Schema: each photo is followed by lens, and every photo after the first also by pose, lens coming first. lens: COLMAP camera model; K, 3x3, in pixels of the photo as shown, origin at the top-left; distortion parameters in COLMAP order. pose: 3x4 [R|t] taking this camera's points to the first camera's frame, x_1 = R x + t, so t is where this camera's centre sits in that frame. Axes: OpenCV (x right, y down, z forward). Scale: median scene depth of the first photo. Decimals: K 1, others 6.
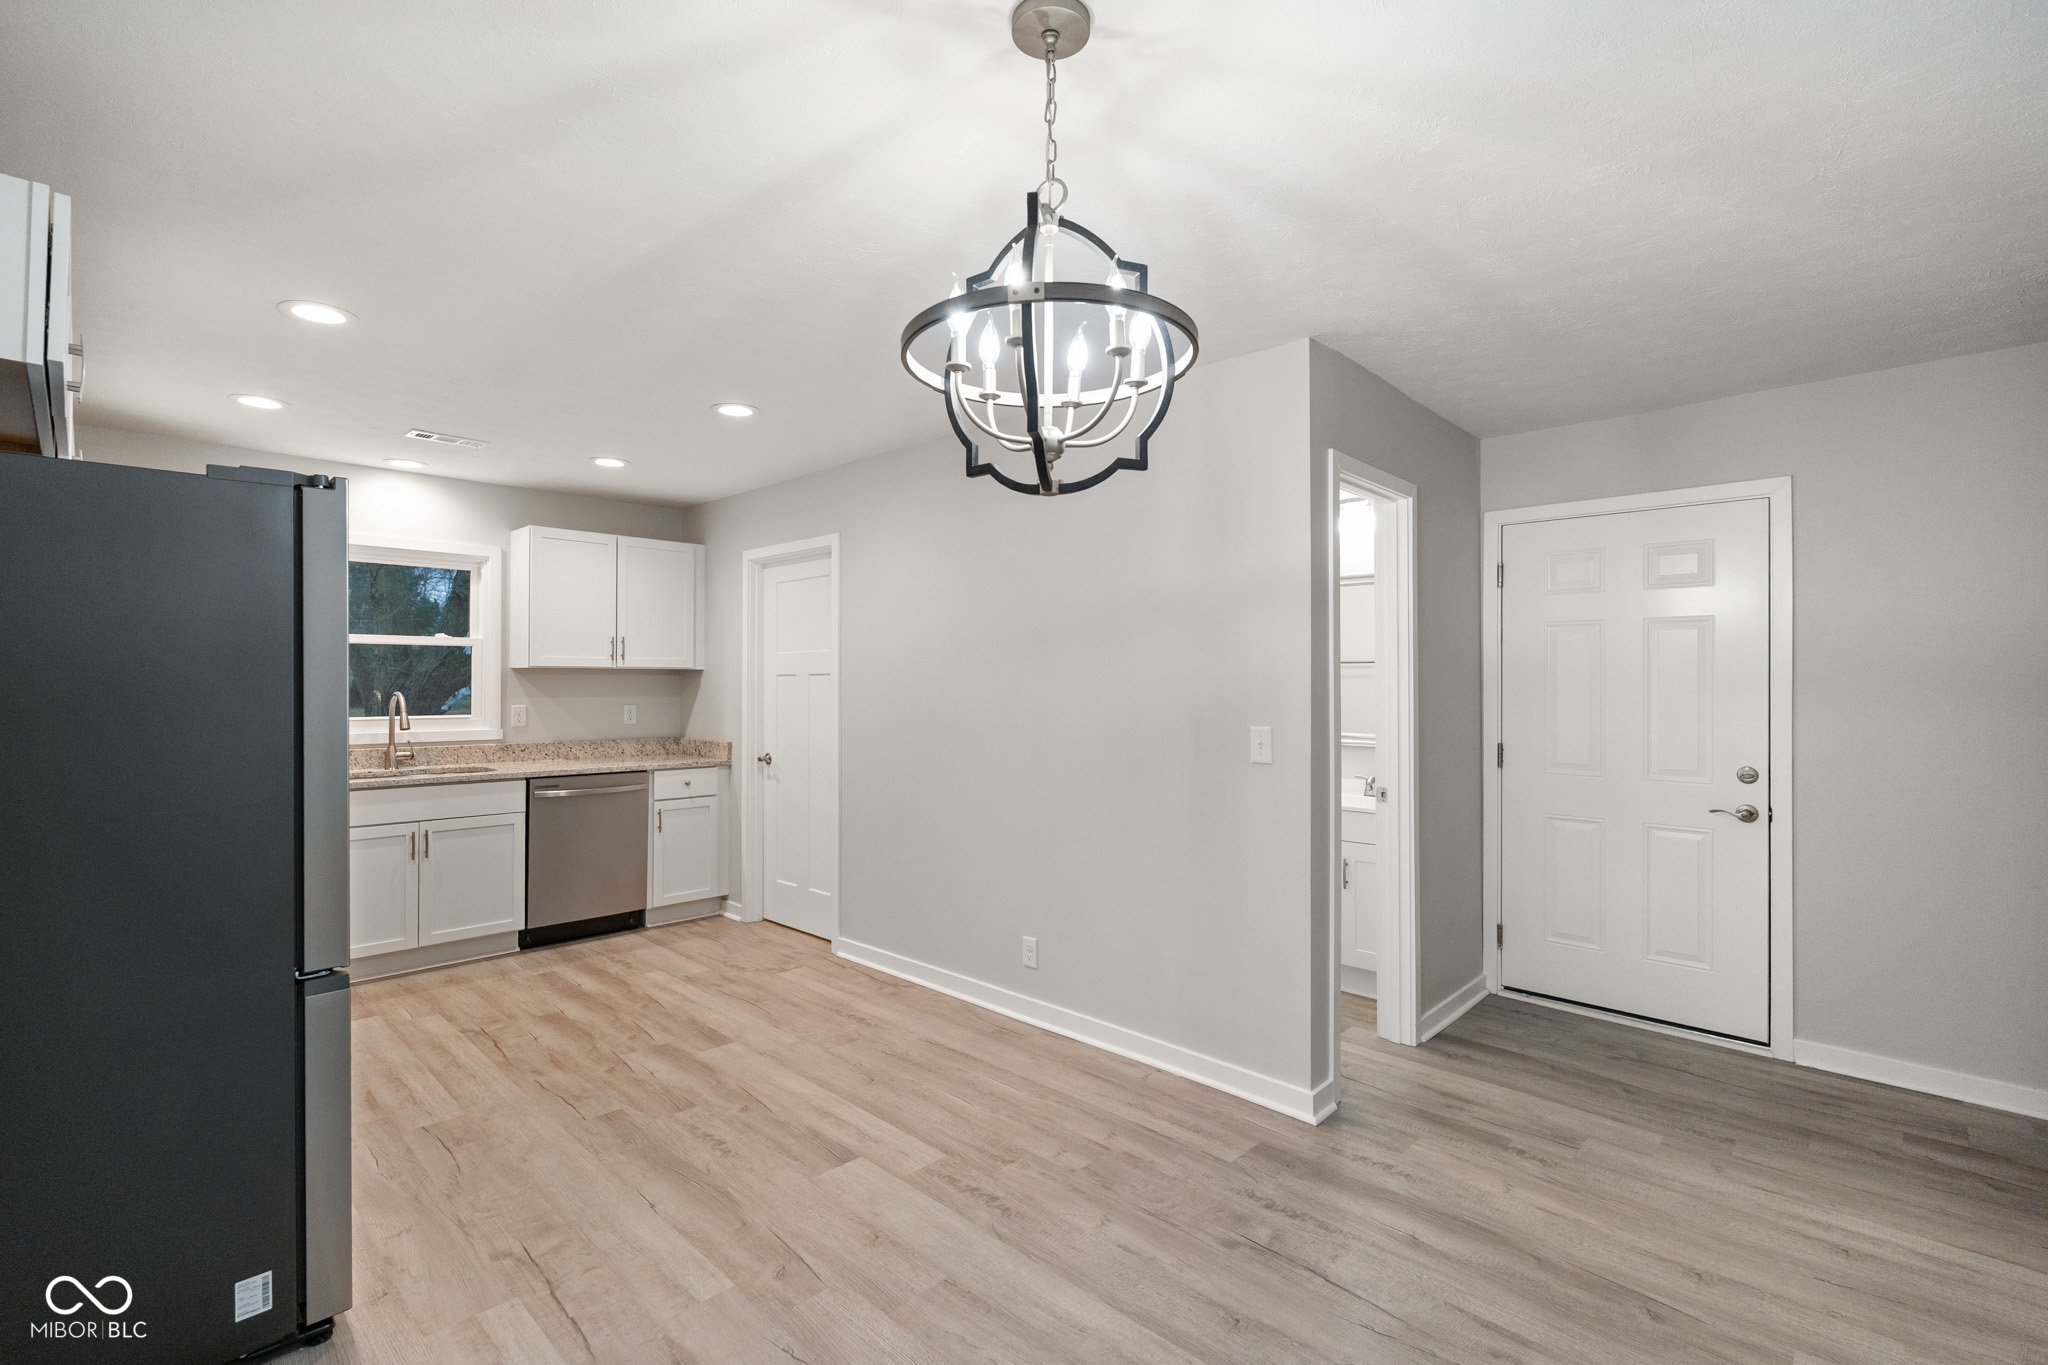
lens RADIAL K [[909.9, 0, 1024.9], [0, 909.9, 676.3], [0, 0, 1]] dist [-0.002802, -0.000124]
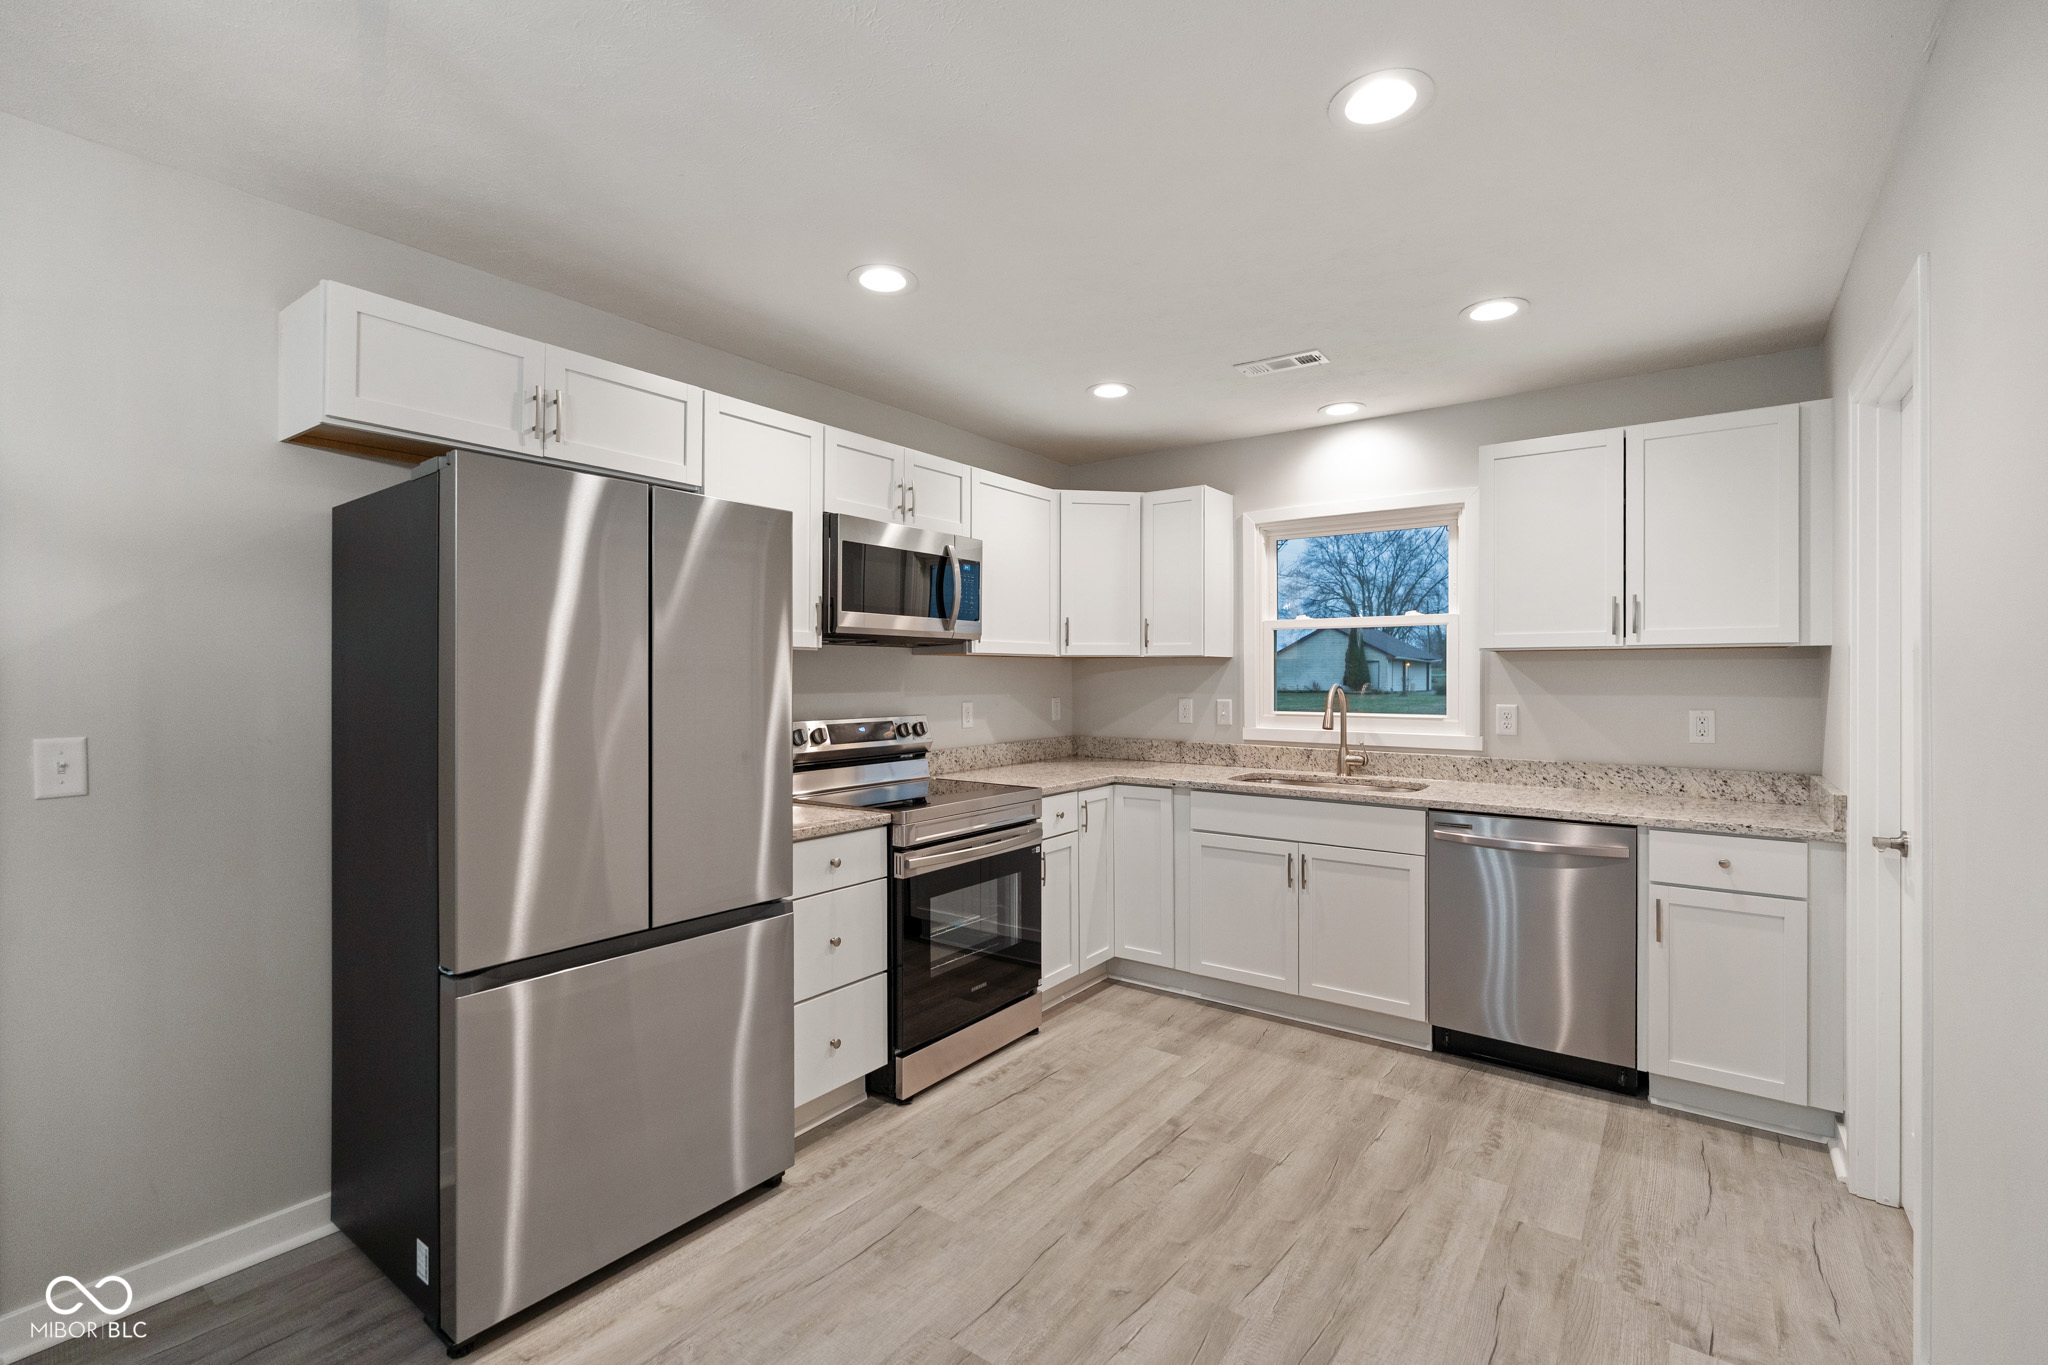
lens RADIAL K [[916.0, 0, 1029.9], [0, 916.0, 672.5], [0, 0, 1]] dist [-0.001582, -0.000129]
pose [[0.135468, -0.005026, -0.990769, 0.117040], [0.007453, 0.999964, -0.004054, 0.008392], [0.990754, -0.006835, 0.135501, 0.641013]]
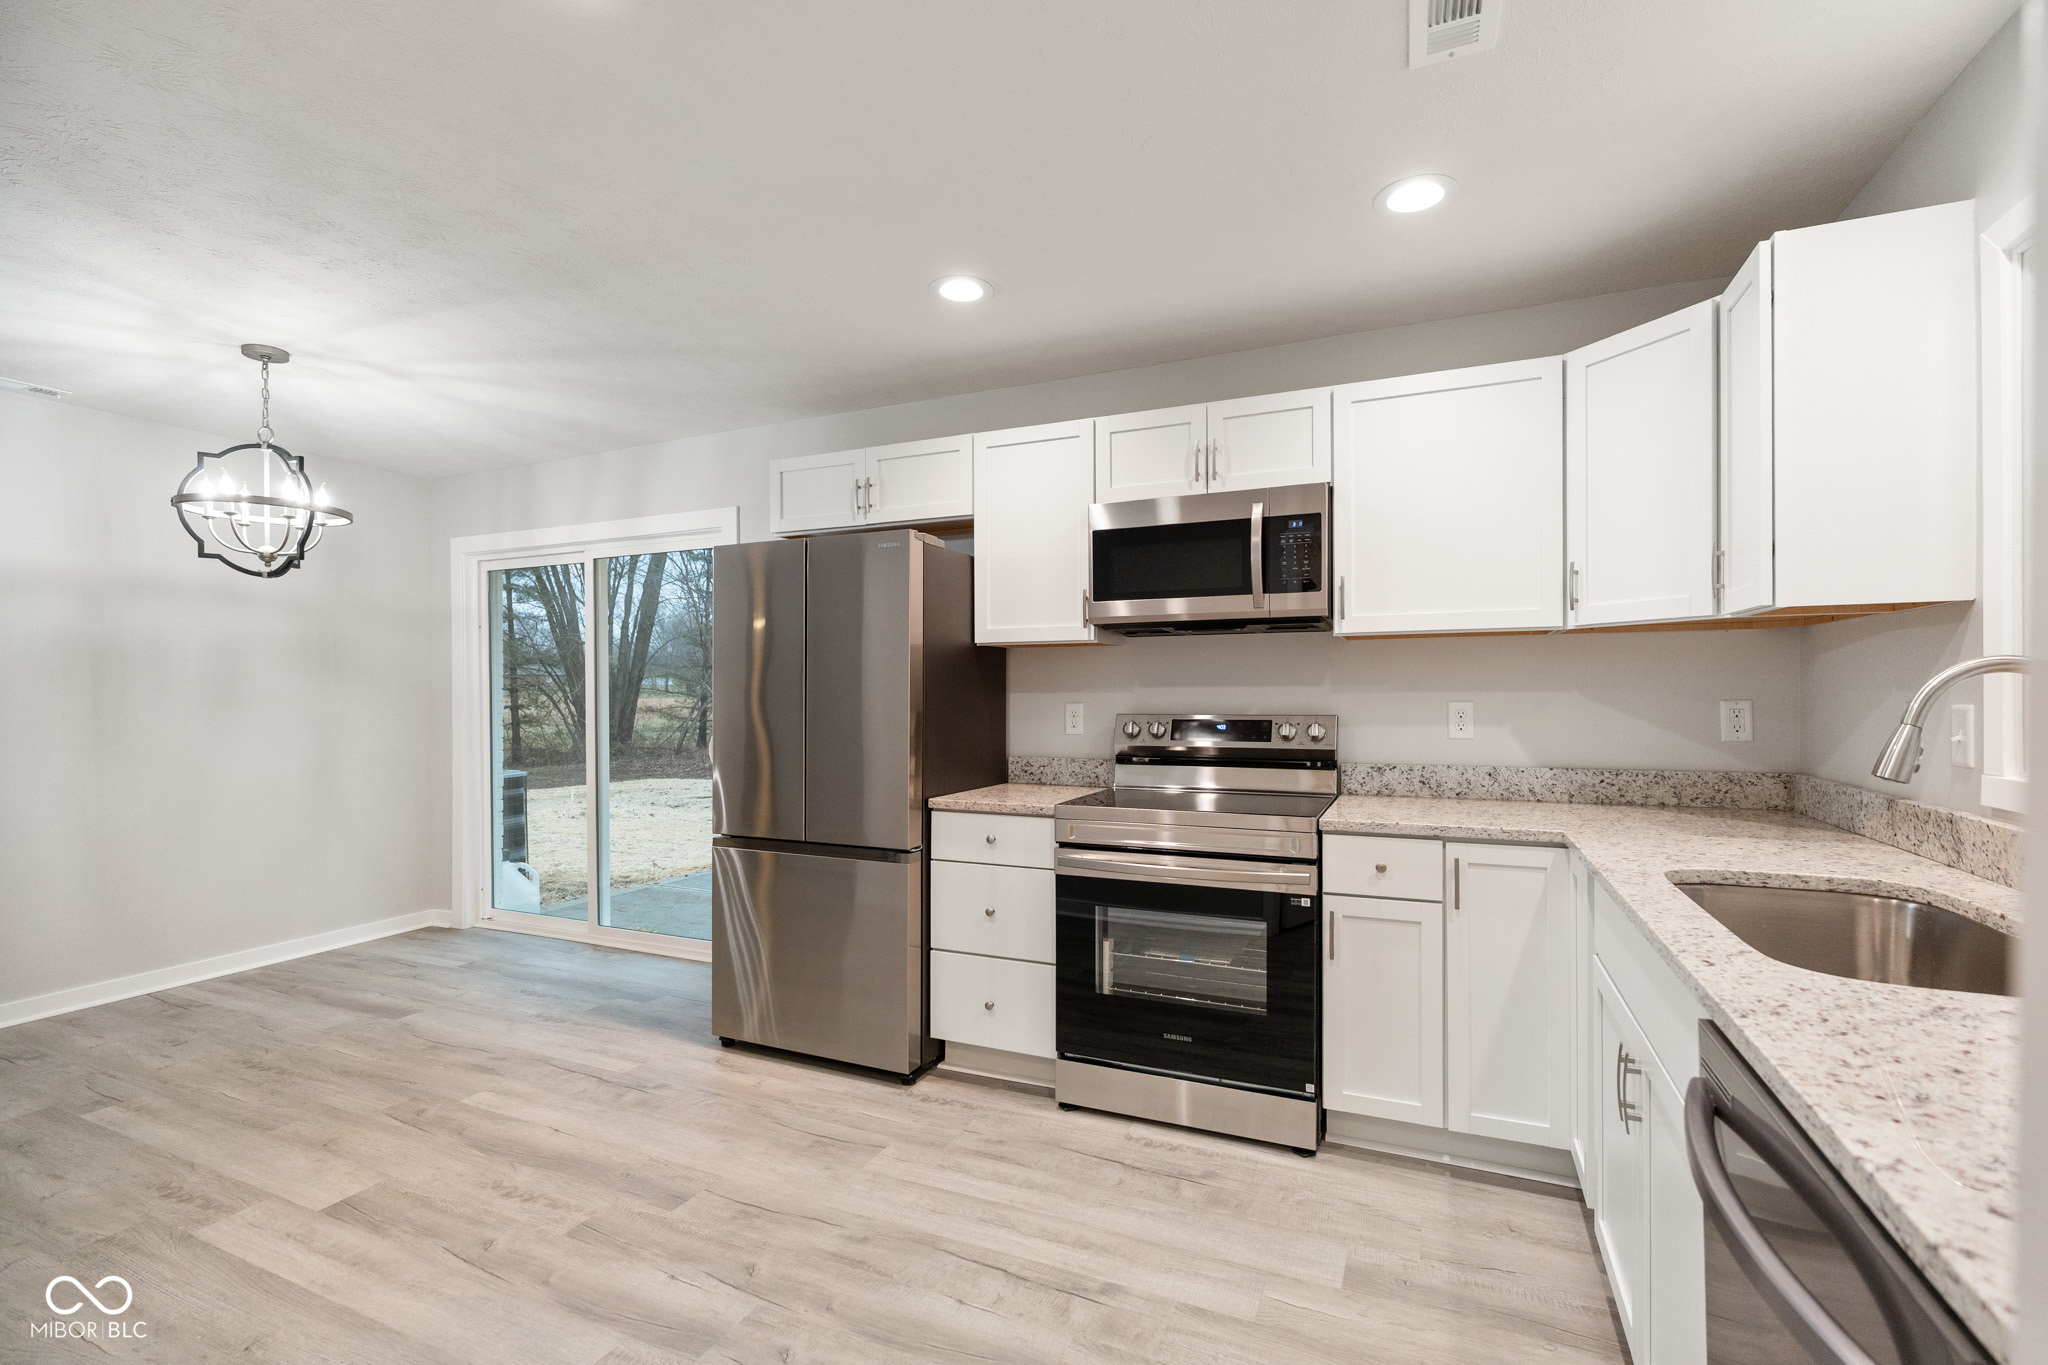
lens RADIAL K [[917.6, 0, 1024.8], [0, 917.6, 689.8], [0, 0, 1]] dist [-0.001556, -0.000632]
pose [[-0.942459, 0.002708, -0.334311, -0.317283], [0.005748, 0.999951, -0.008104, 0.029937], [0.334273, -0.009560, -0.942428, 1.241862]]
